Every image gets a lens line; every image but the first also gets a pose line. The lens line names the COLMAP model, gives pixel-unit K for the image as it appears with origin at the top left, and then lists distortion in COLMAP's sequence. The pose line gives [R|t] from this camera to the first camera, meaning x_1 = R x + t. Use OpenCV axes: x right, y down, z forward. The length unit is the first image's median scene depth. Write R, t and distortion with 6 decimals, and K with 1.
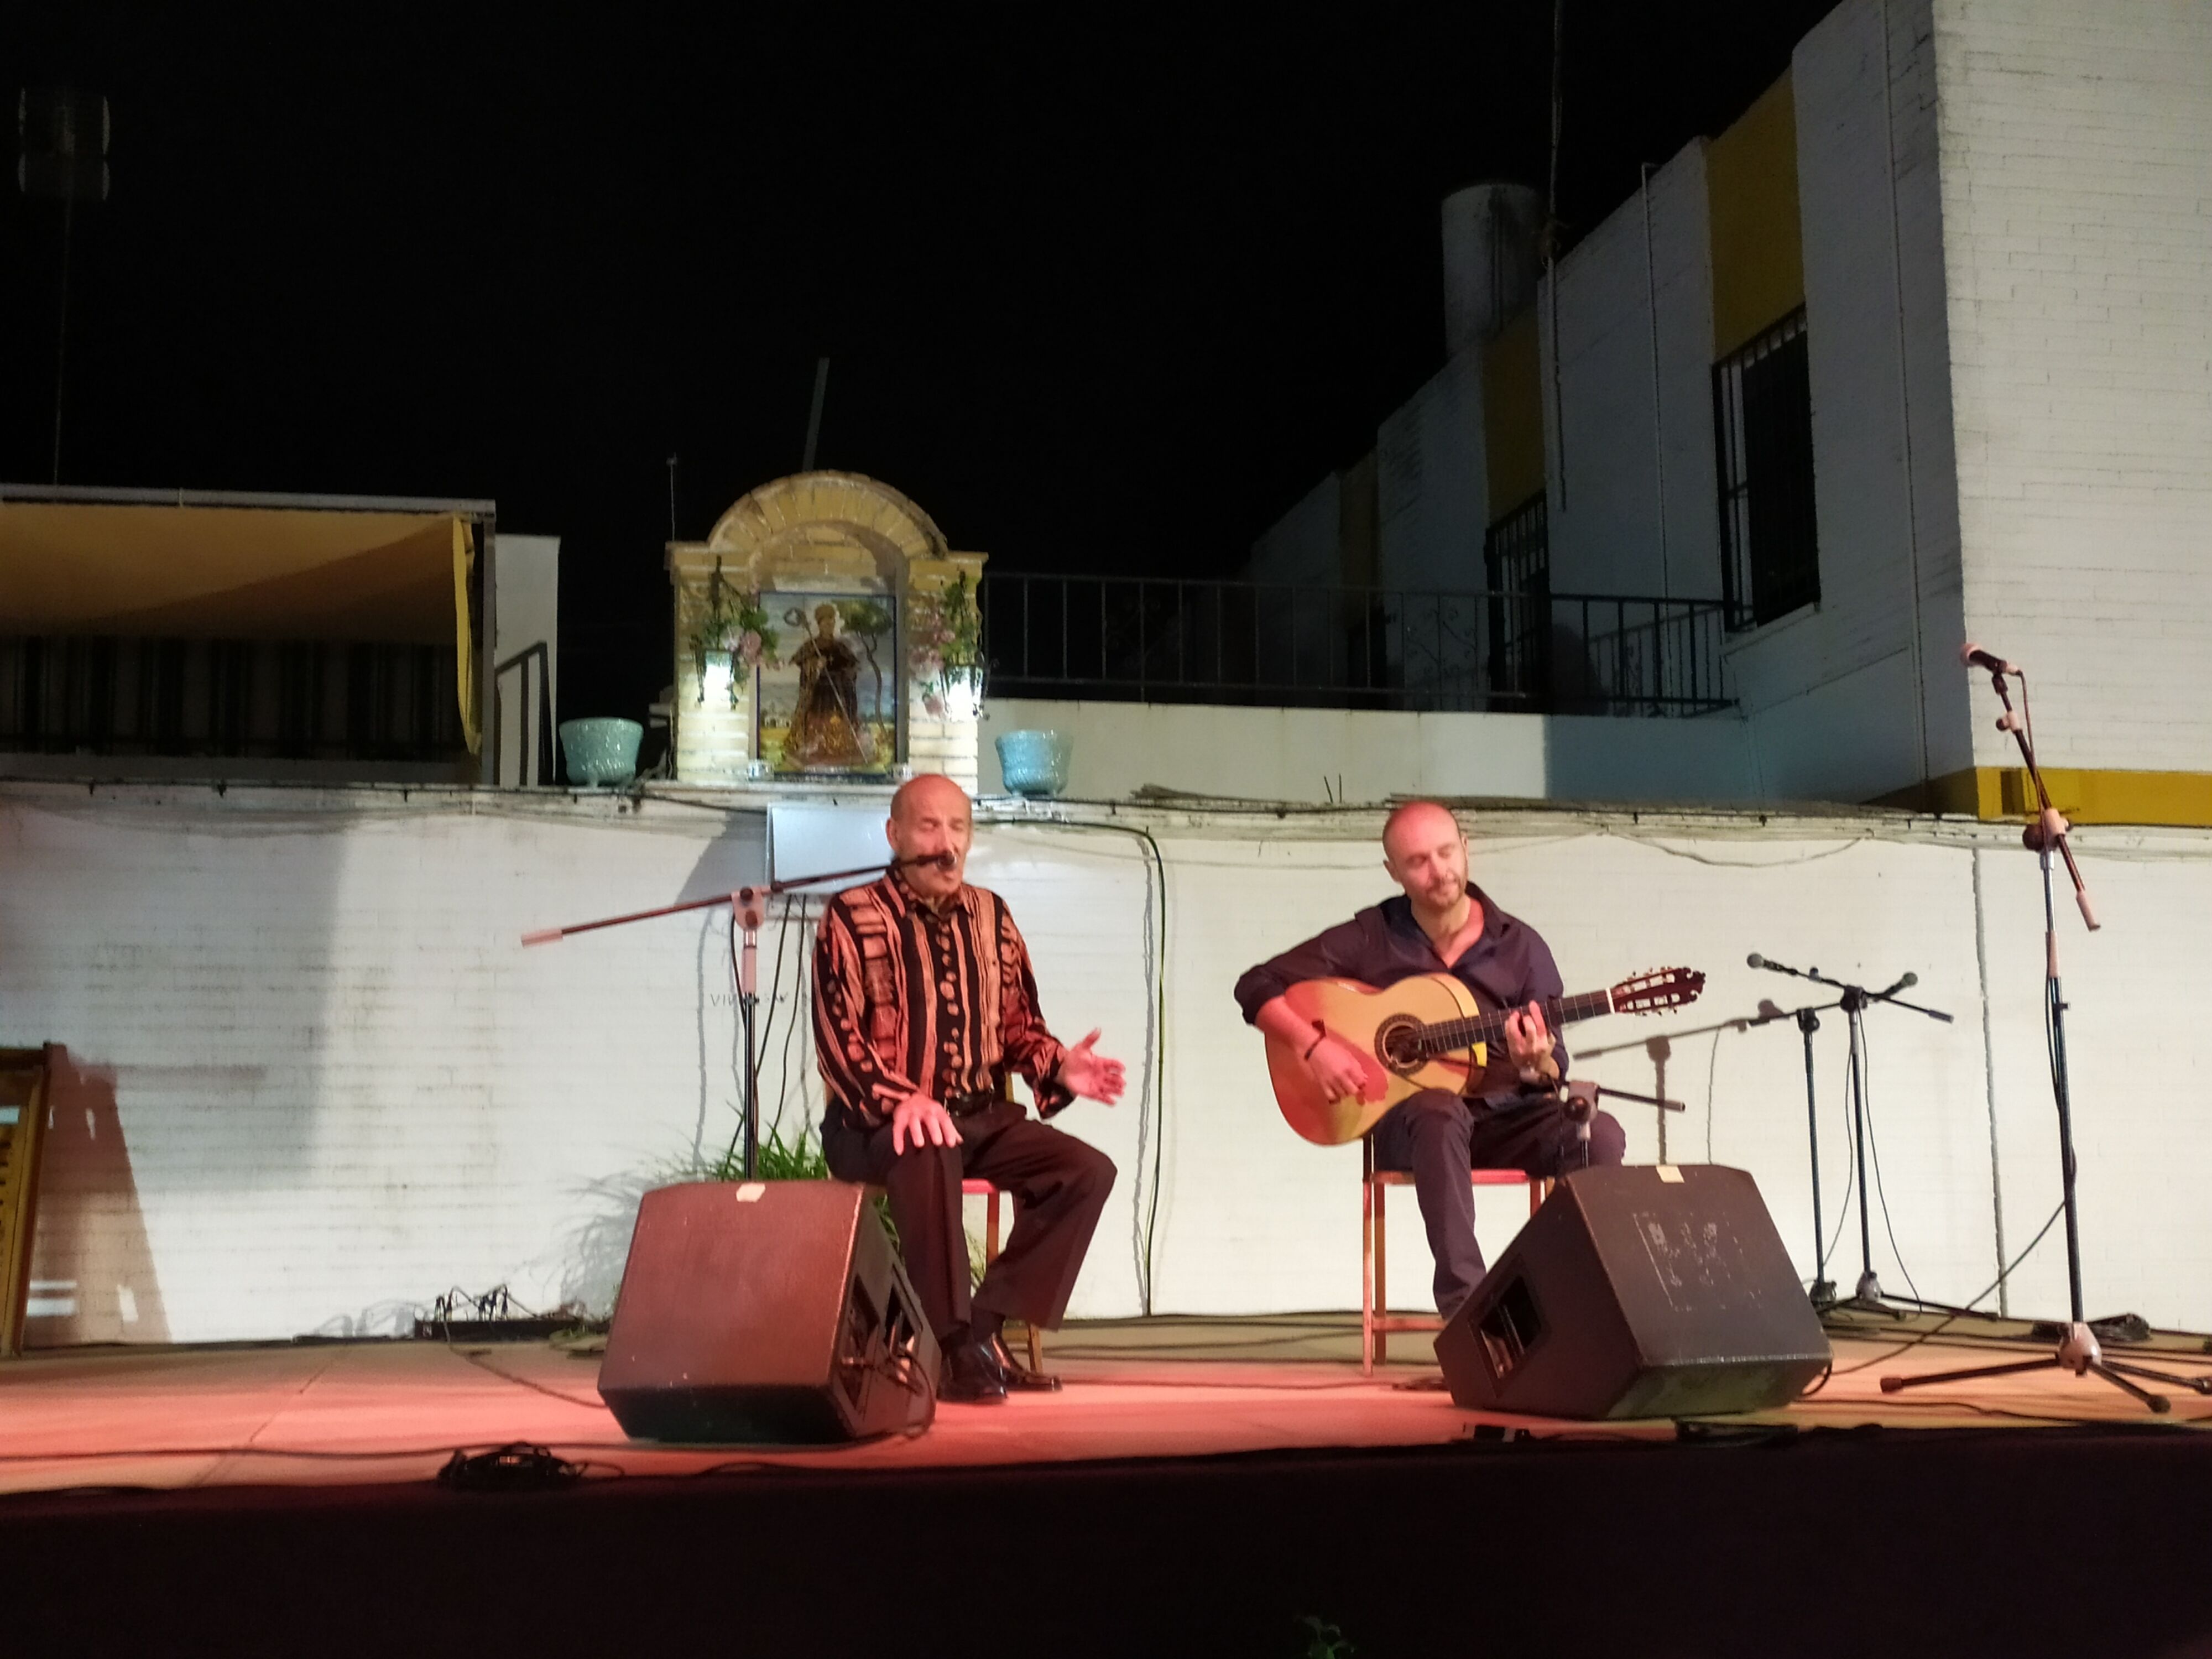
lens RADIAL K [[2778.5, 0, 1115.0], [0, 2778.5, 831.9], [0, 0, 1]] dist [0.049245, 0.000000]
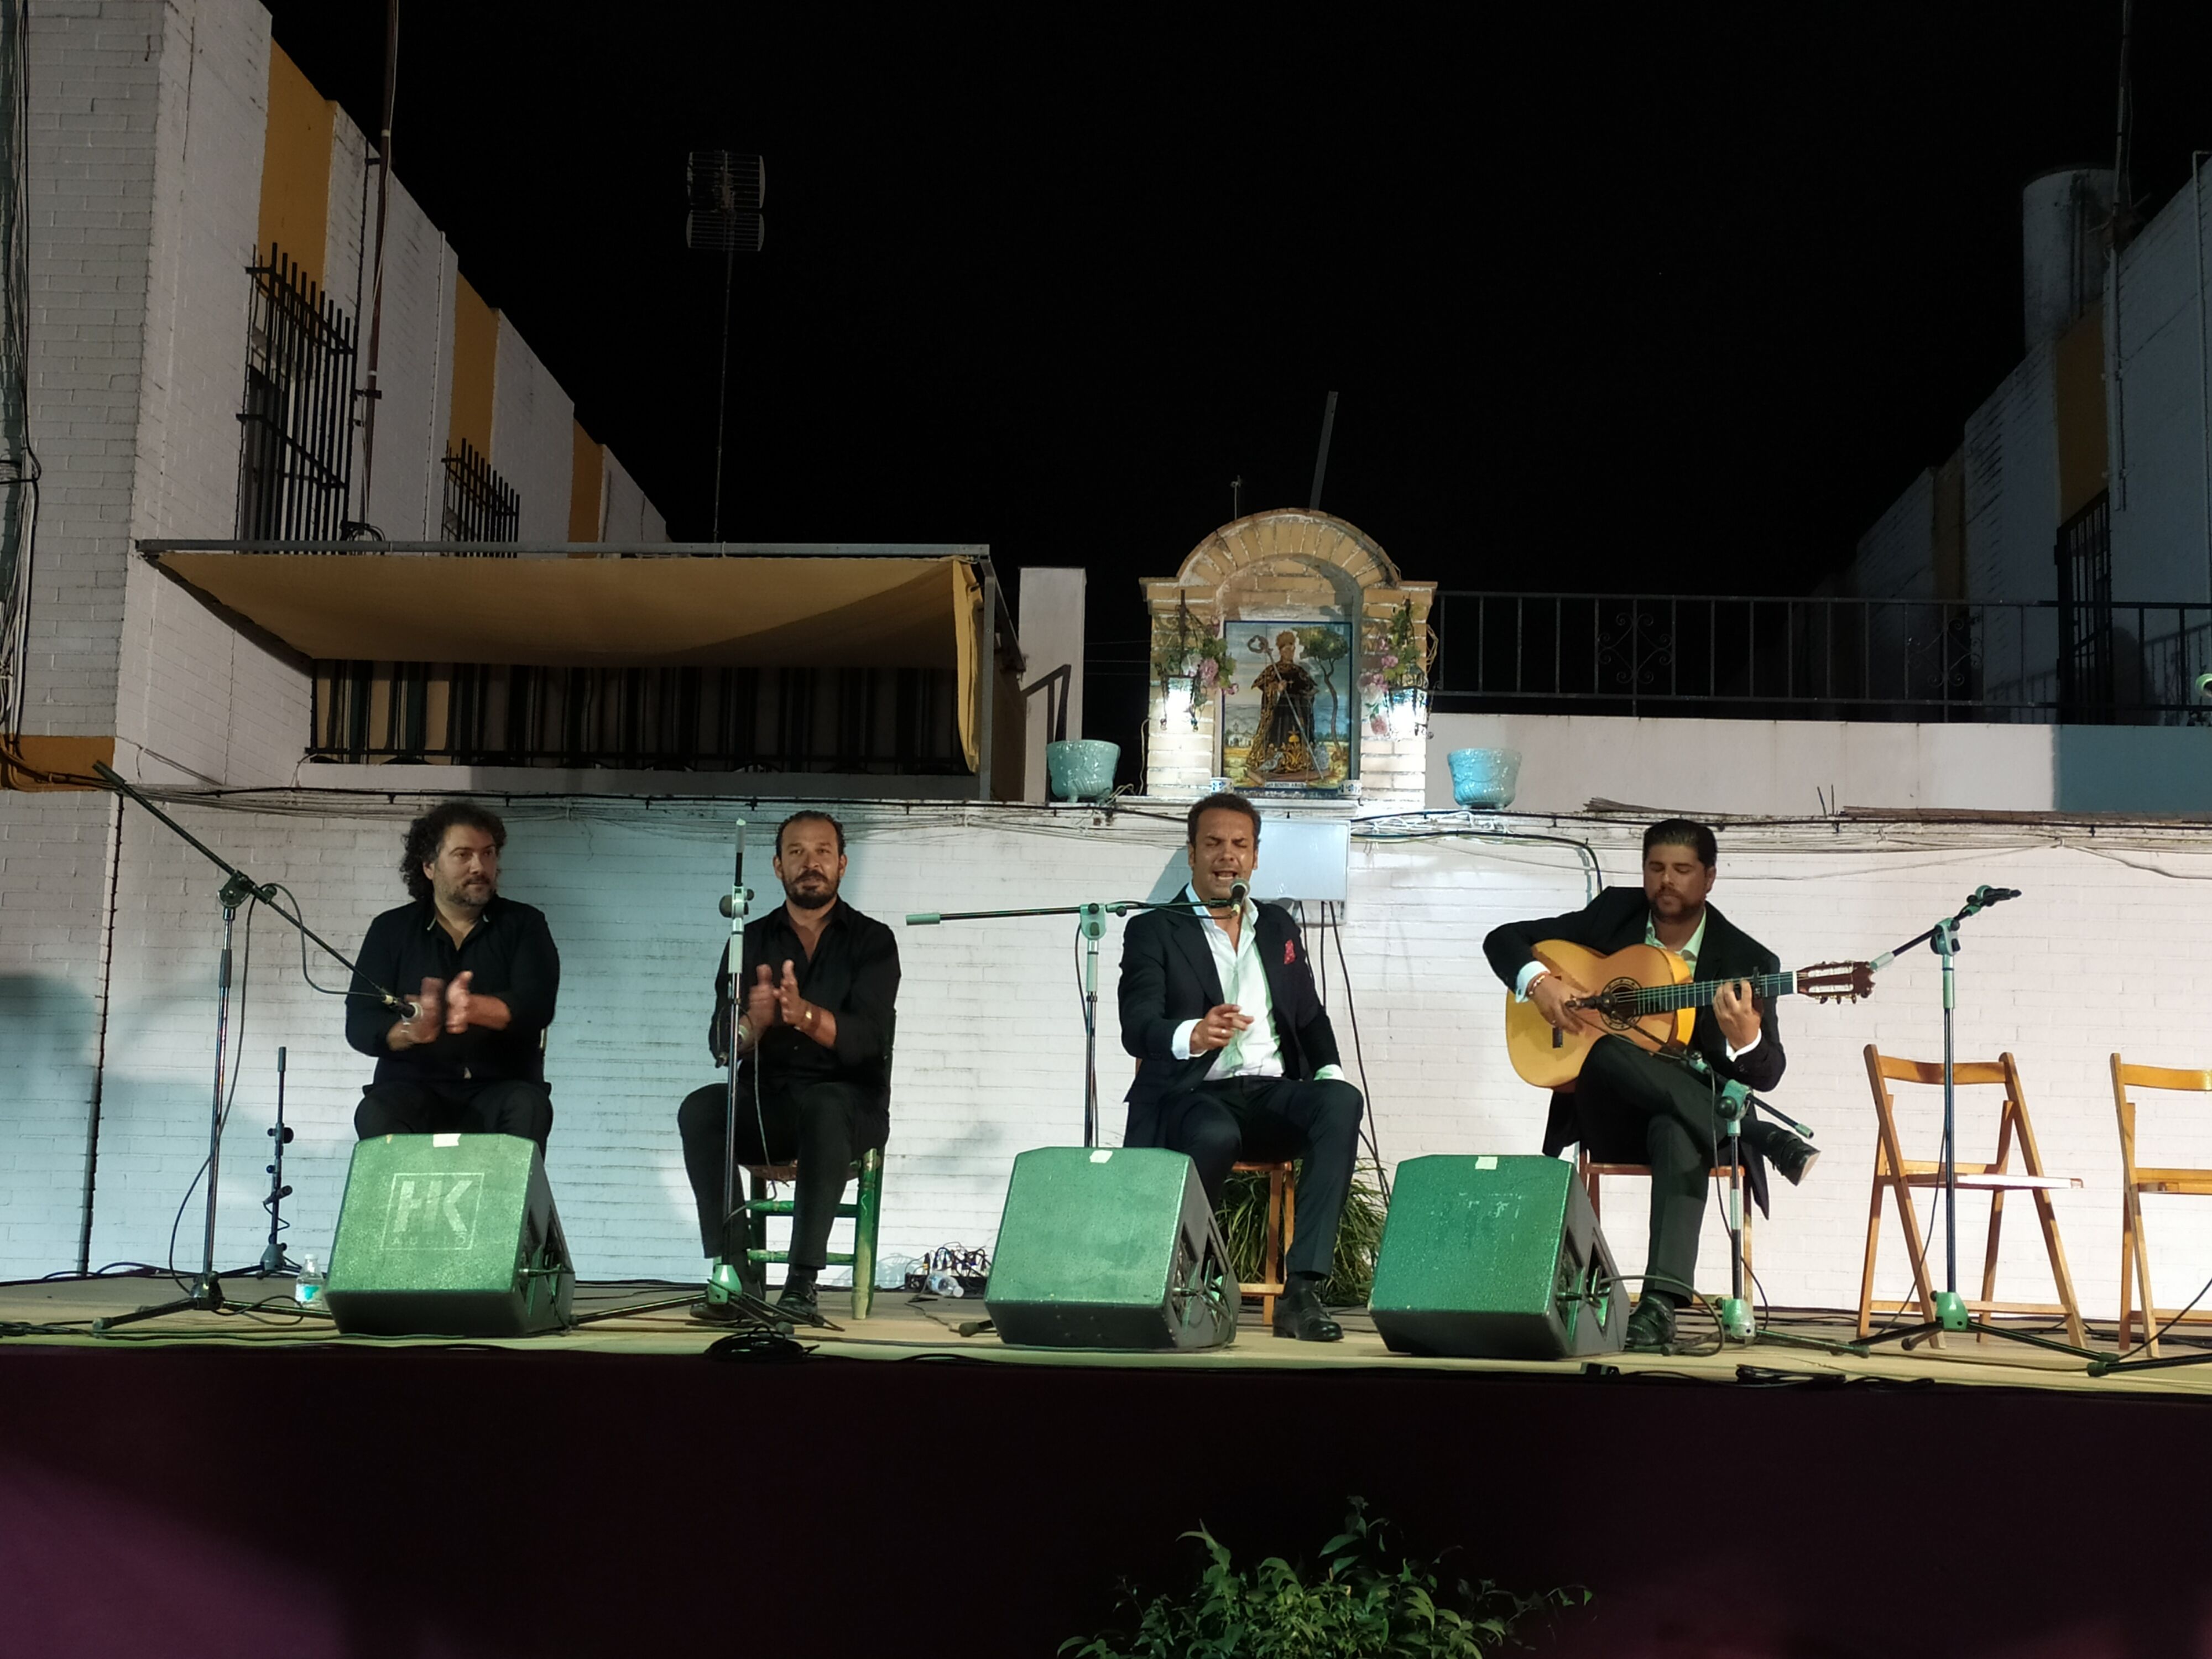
lens RADIAL K [[2901.7, 0, 1124.6], [0, 2901.7, 840.4], [0, 0, 1]] dist [0.057696, 0.000000]
pose [[0.968299, 0.003364, -0.249772, 0.116071], [-0.002561, 0.999990, 0.003541, -0.004625], [0.249781, -0.002789, 0.968298, -0.106432]]
